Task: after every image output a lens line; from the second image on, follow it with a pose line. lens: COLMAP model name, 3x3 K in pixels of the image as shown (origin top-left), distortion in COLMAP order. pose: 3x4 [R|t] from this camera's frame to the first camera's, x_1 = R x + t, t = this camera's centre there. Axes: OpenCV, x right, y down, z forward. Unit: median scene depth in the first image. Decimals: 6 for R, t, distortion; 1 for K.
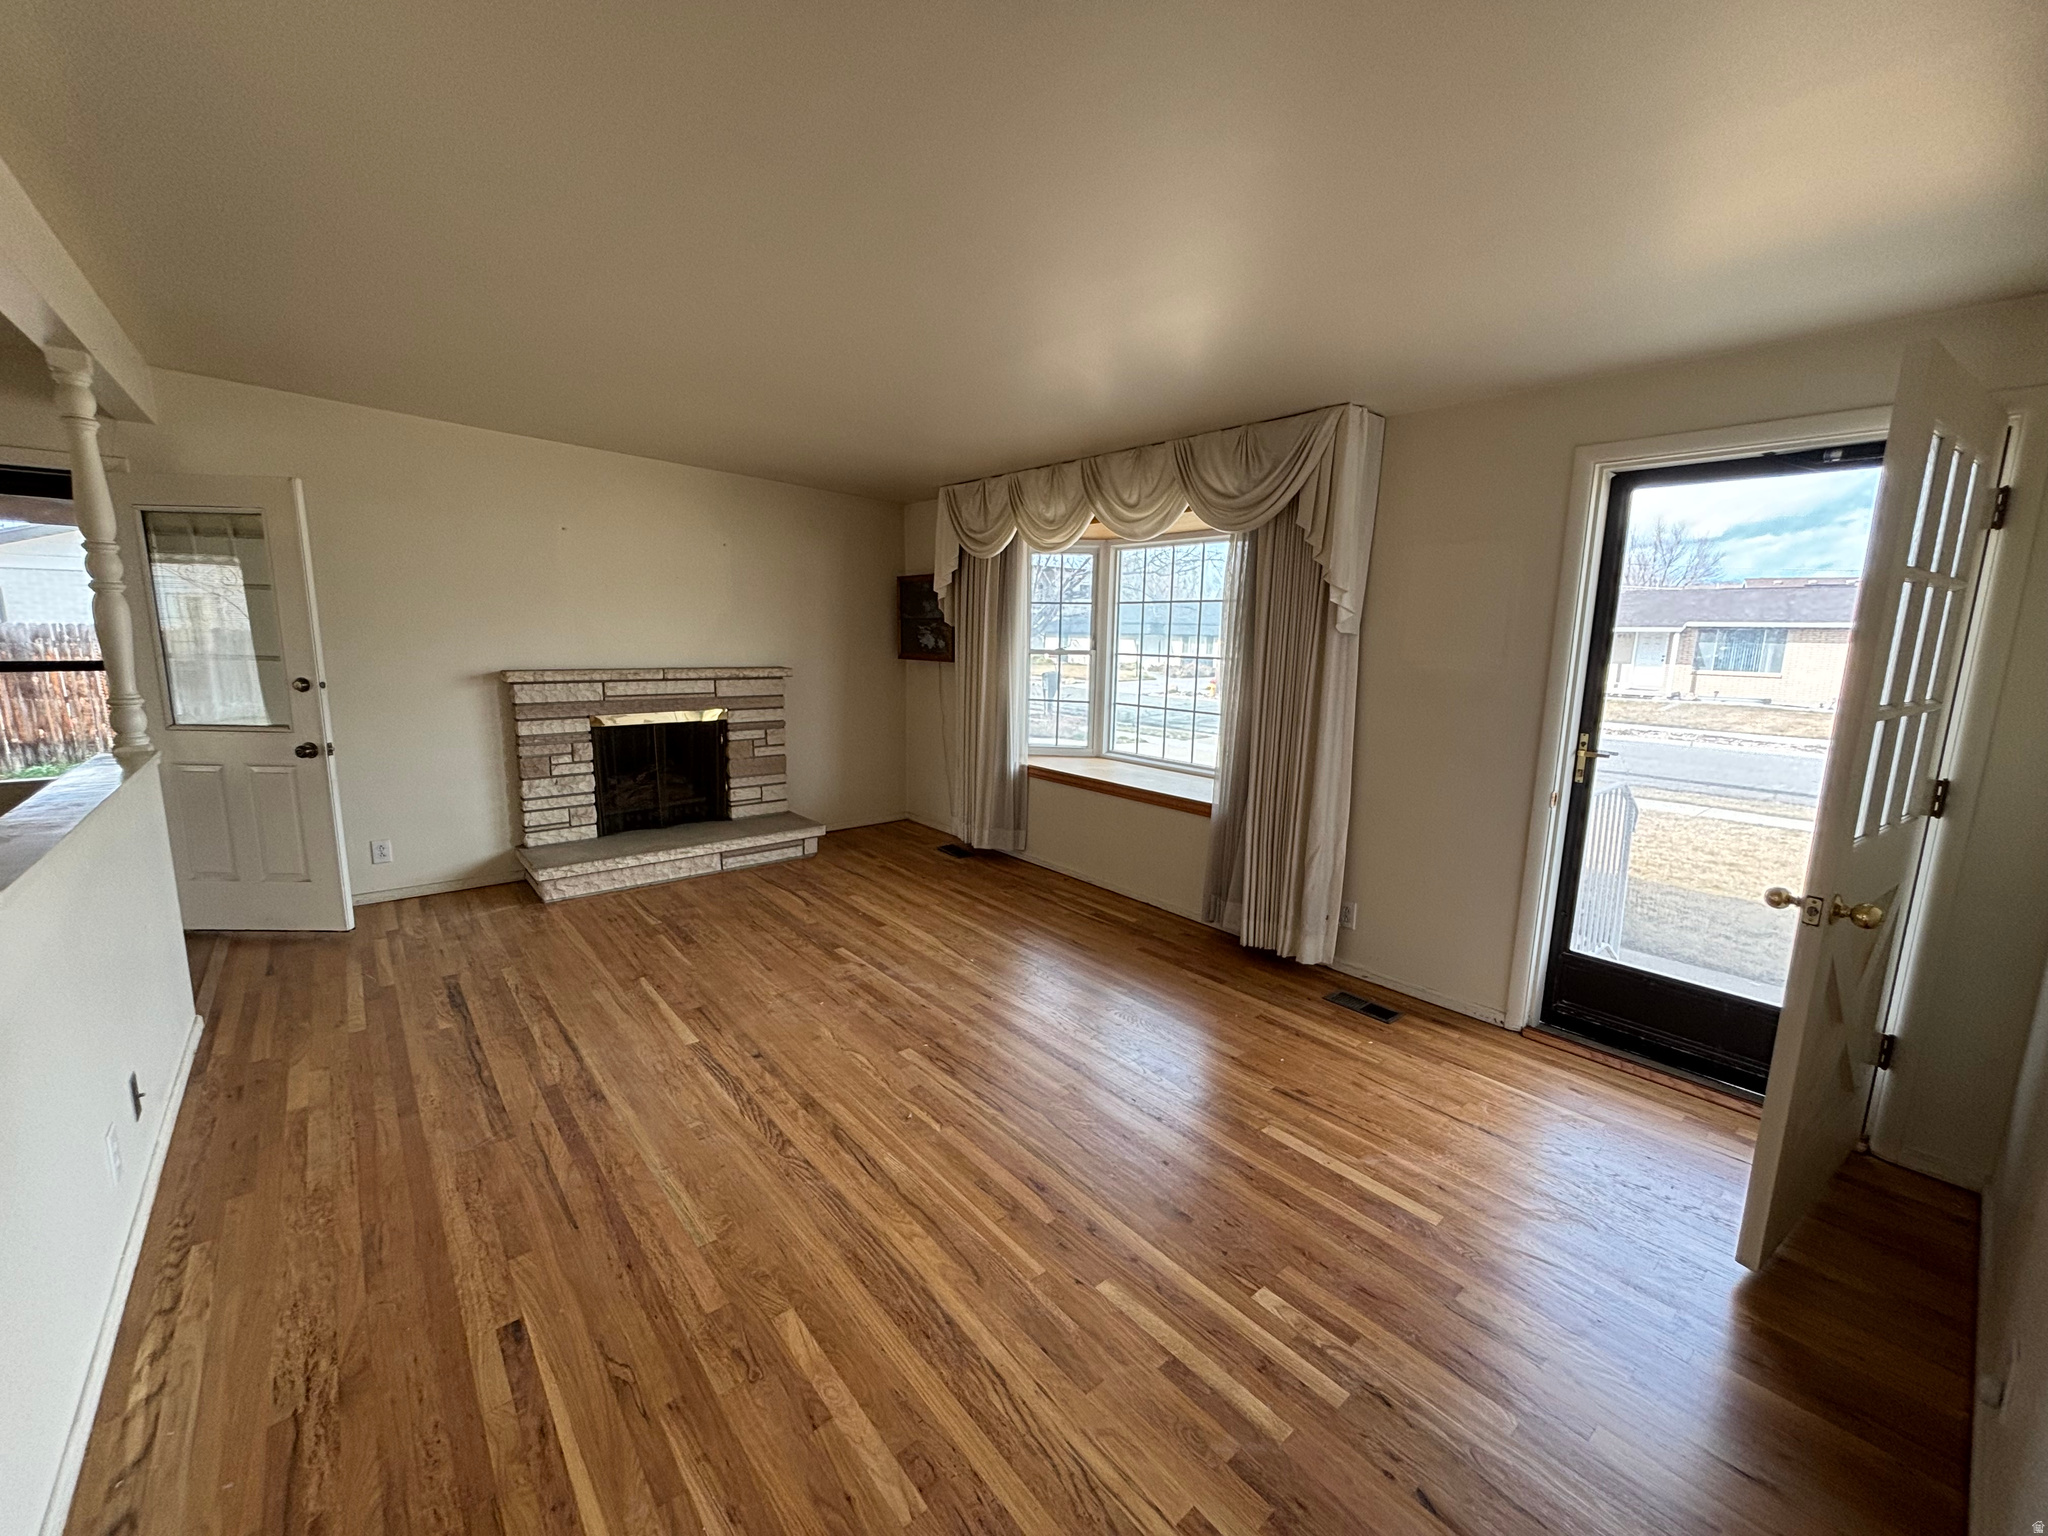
lens RADIAL K [[822.8, 0, 1021.9], [0, 822.8, 770.8], [0, 0, 1]] dist [0.002653, -0.000305]
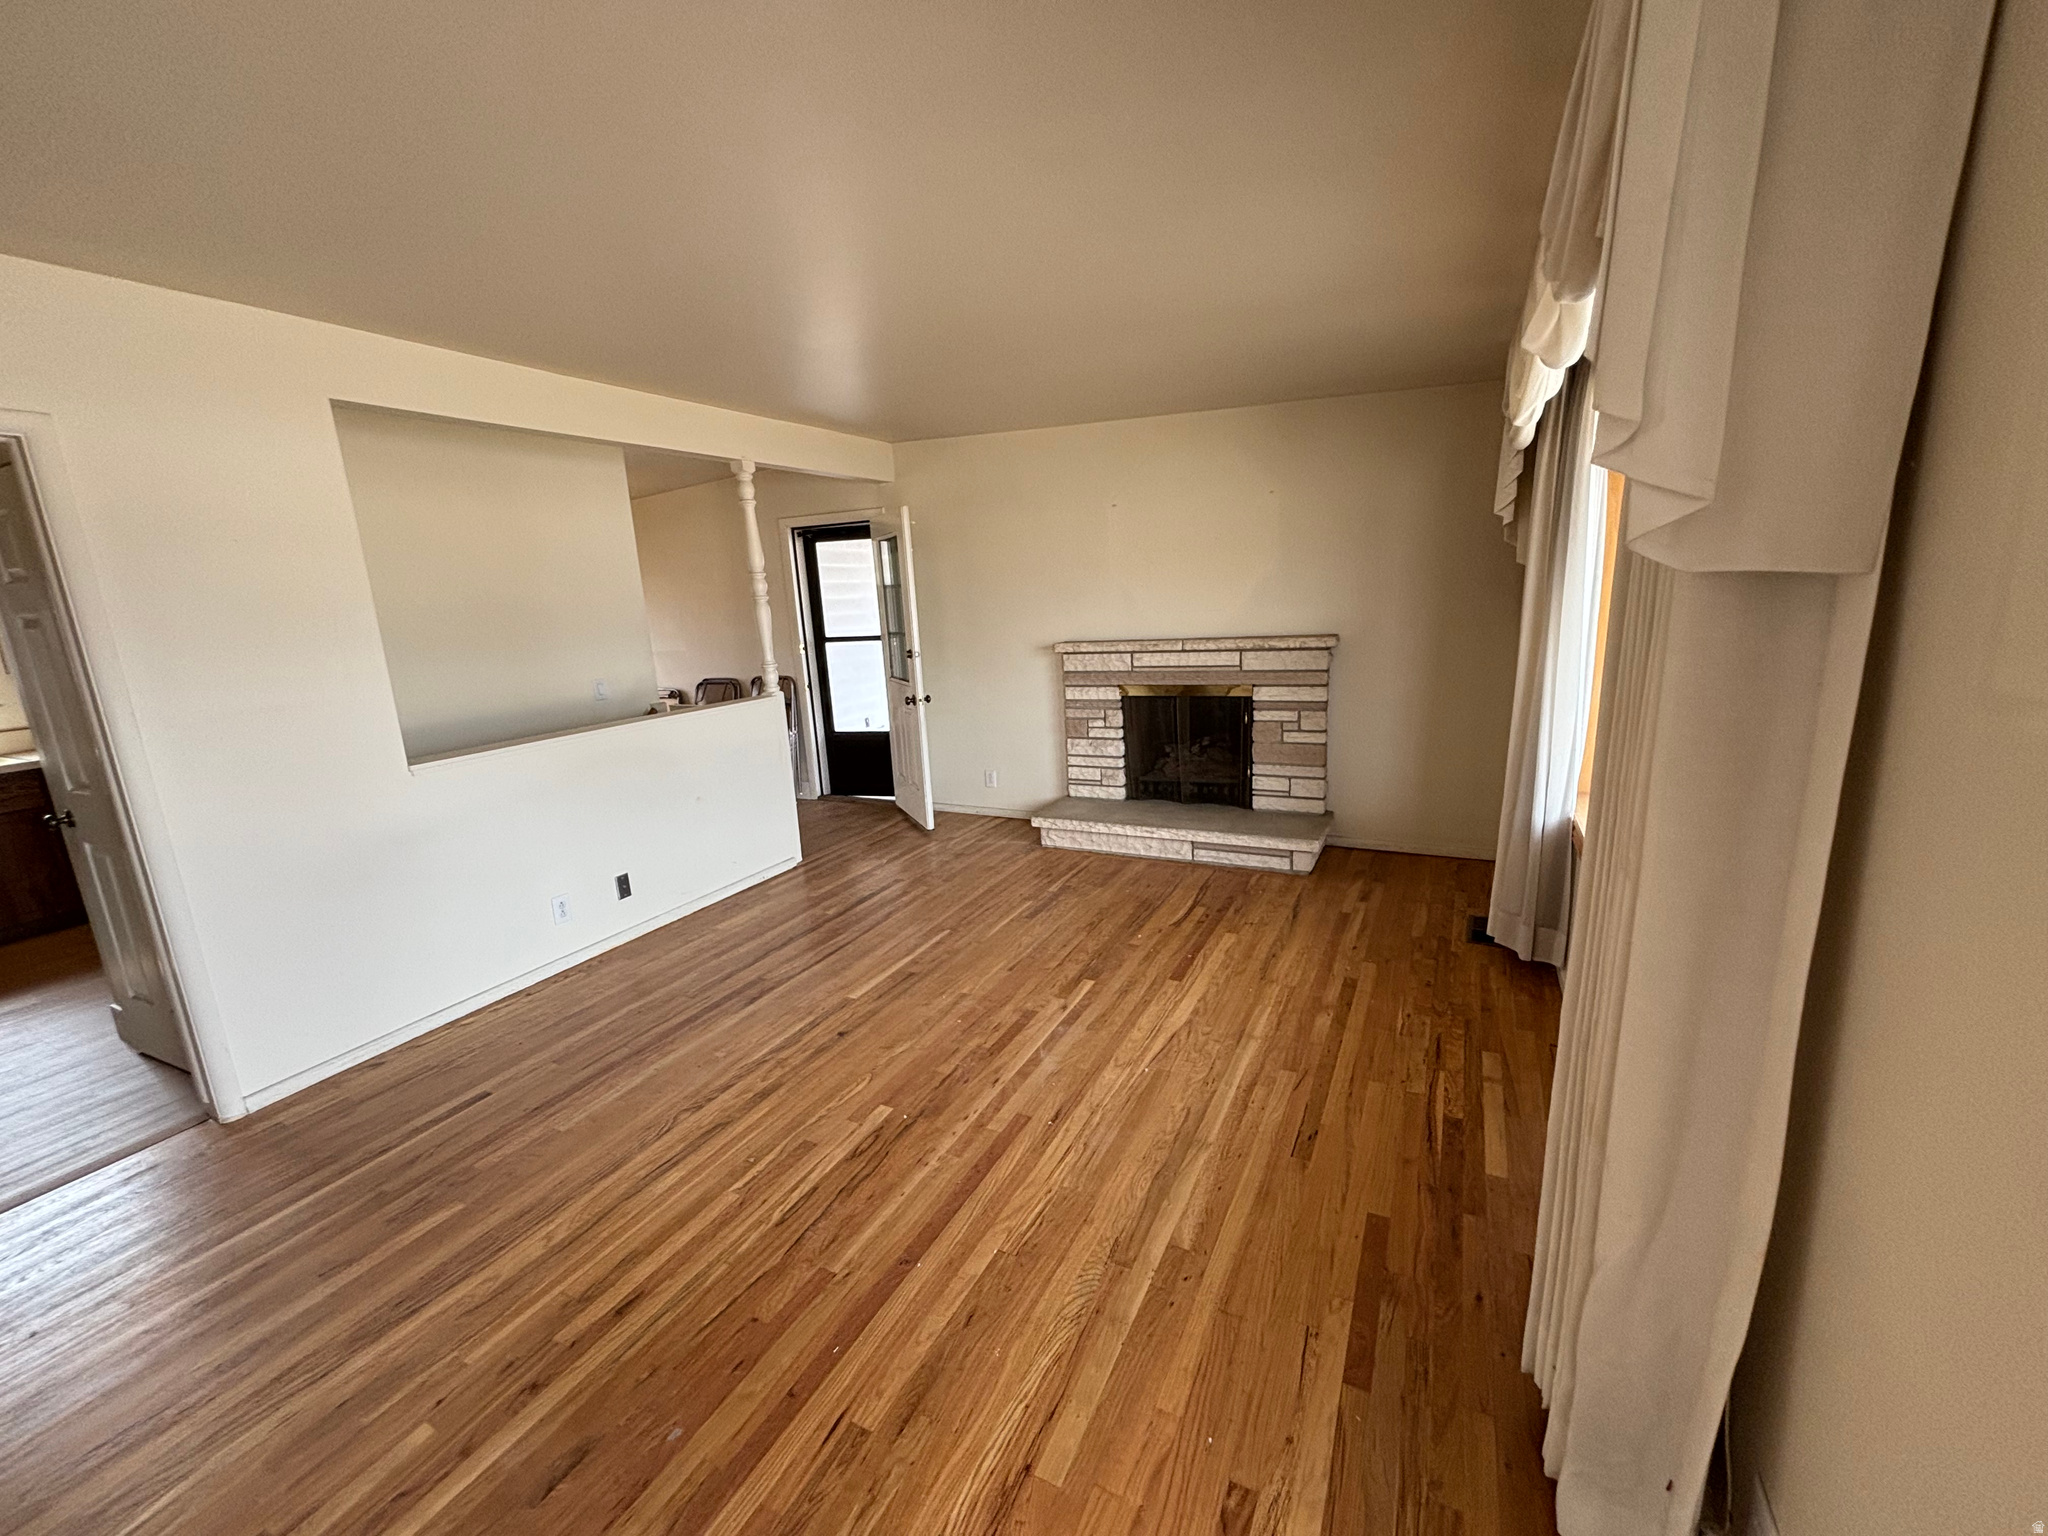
lens RADIAL K [[820.0, 0, 1024.0], [0, 820.0, 768.0], [0, 0, 1]] dist [0.021396, -0.000331]
pose [[0.366705, 0.157821, -0.916853, 0.429200], [-0.092387, 0.986813, 0.132912, -0.094351], [0.925739, 0.035965, 0.376450, 0.519244]]
